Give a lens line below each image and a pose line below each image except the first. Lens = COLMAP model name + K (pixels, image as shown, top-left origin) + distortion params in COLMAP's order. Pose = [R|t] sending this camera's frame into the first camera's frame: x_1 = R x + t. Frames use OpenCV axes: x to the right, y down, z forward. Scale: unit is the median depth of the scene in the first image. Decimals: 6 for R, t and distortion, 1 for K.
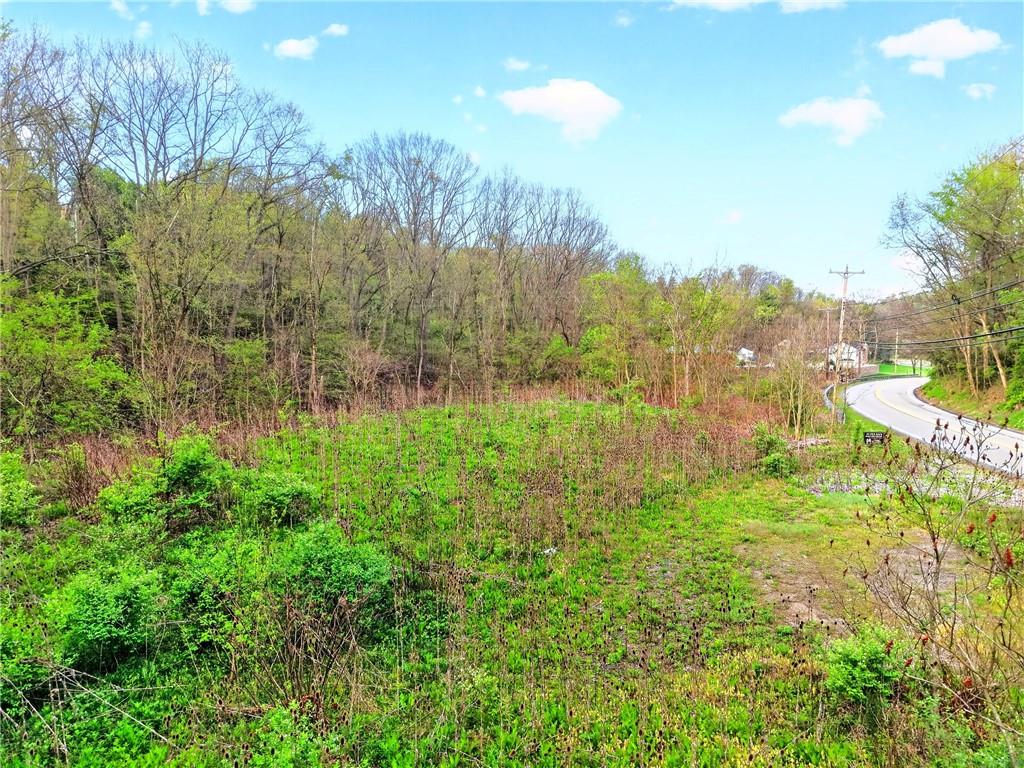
lens RADIAL K [[683.8, 0, 512.0], [0, 683.8, 384.0], [0, 0, 1]] dist [0.003545, -0.001963]
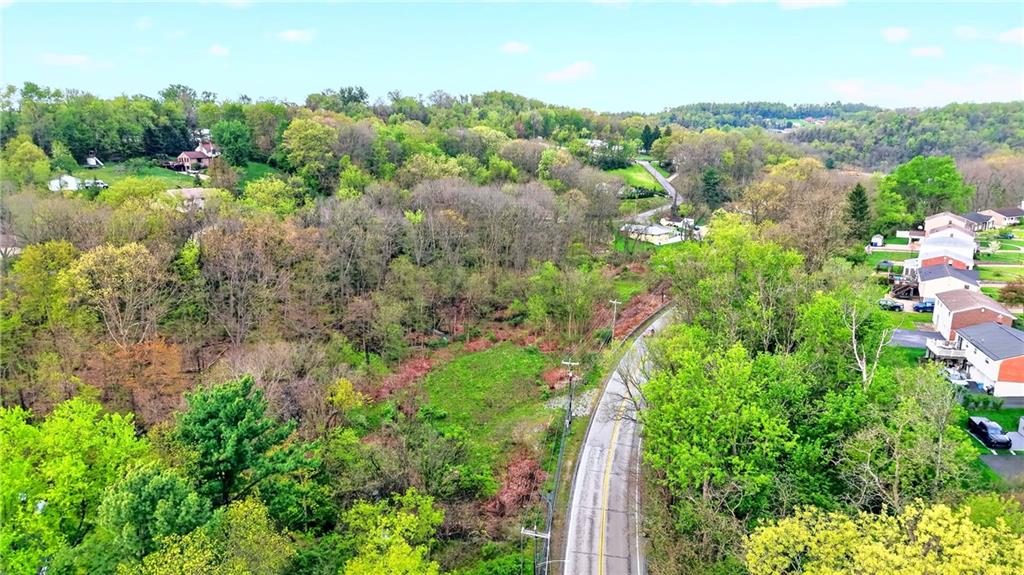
lens RADIAL K [[666.4, 0, 512.0], [0, 666.4, 287.5], [0, 0, 1]] dist [0.001291, 0.000041]
pose [[0.999537, -0.002678, -0.030310, 0.243611], [0.007771, 0.985553, 0.169186, -1.004984], [0.029419, -0.169343, 0.985118, -2.388213]]
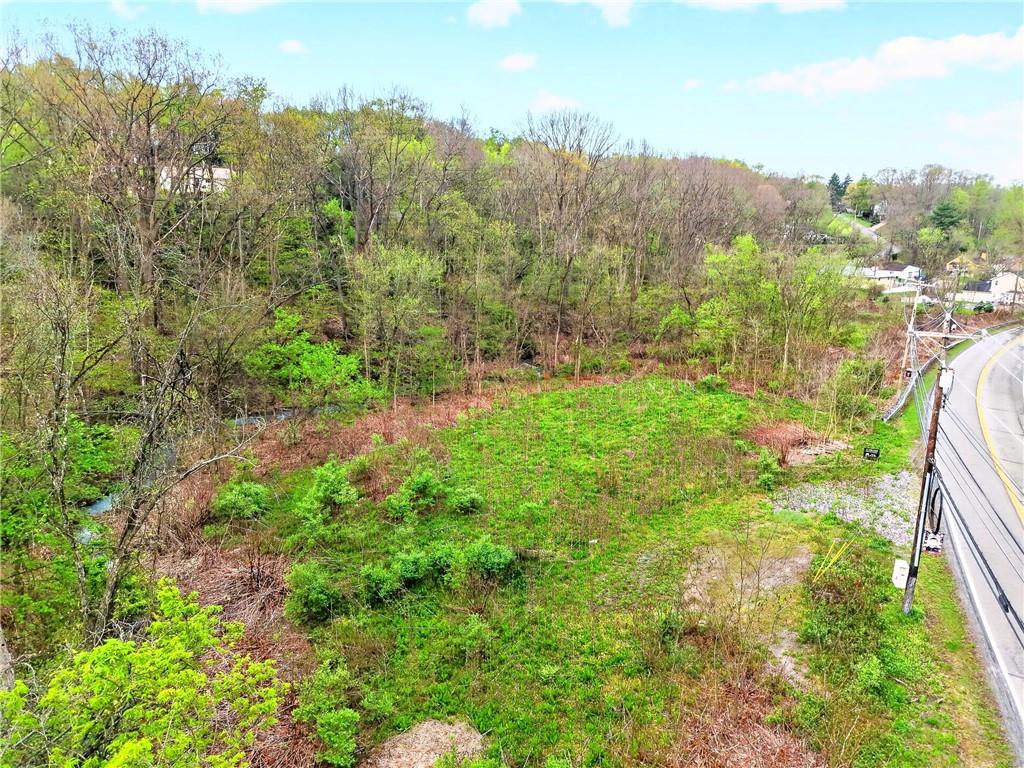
lens RADIAL K [[683.8, 0, 512.0], [0, 683.8, 384.0], [0, 0, 1]] dist [0.003545, -0.001963]
pose [[0.974050, 0.052961, -0.220048, 0.121050], [-0.016112, 0.985996, 0.165989, -0.273579], [0.225757, -0.158136, 0.961263, -0.459415]]
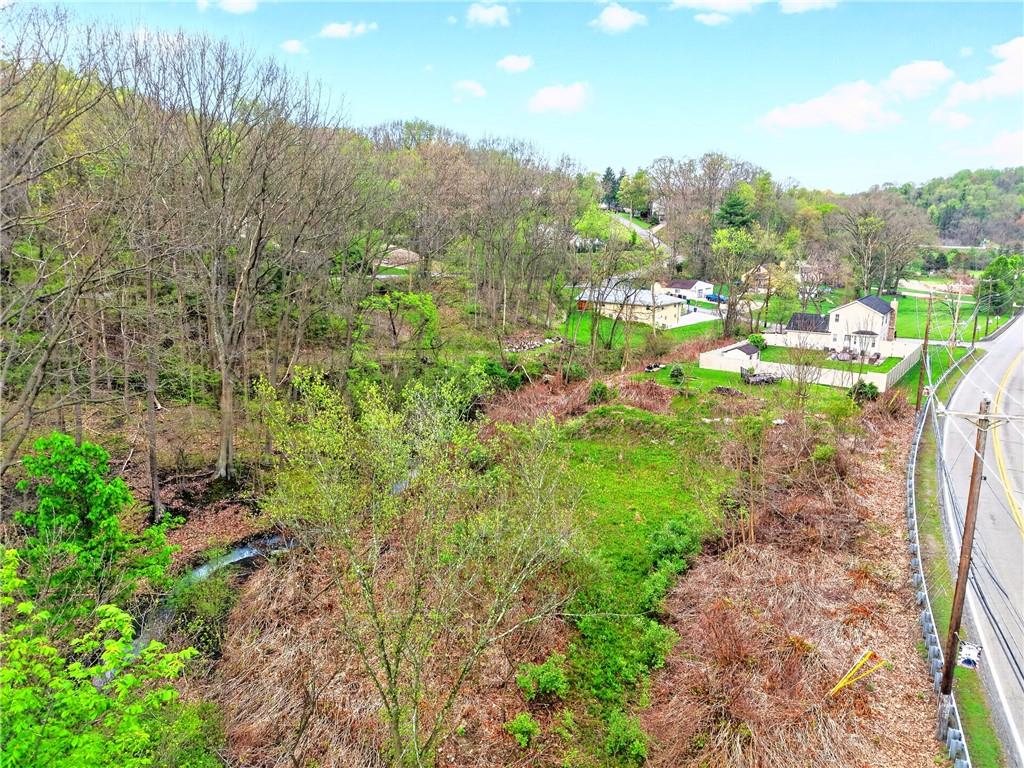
lens RADIAL K [[683.8, 0, 512.0], [0, 683.8, 384.0], [0, 0, 1]] dist [0.003545, -0.001963]
pose [[0.998991, -0.010351, 0.043706, 0.805204], [0.003243, 0.987167, 0.159660, -0.421792], [-0.044797, -0.159357, 0.986204, 2.113551]]
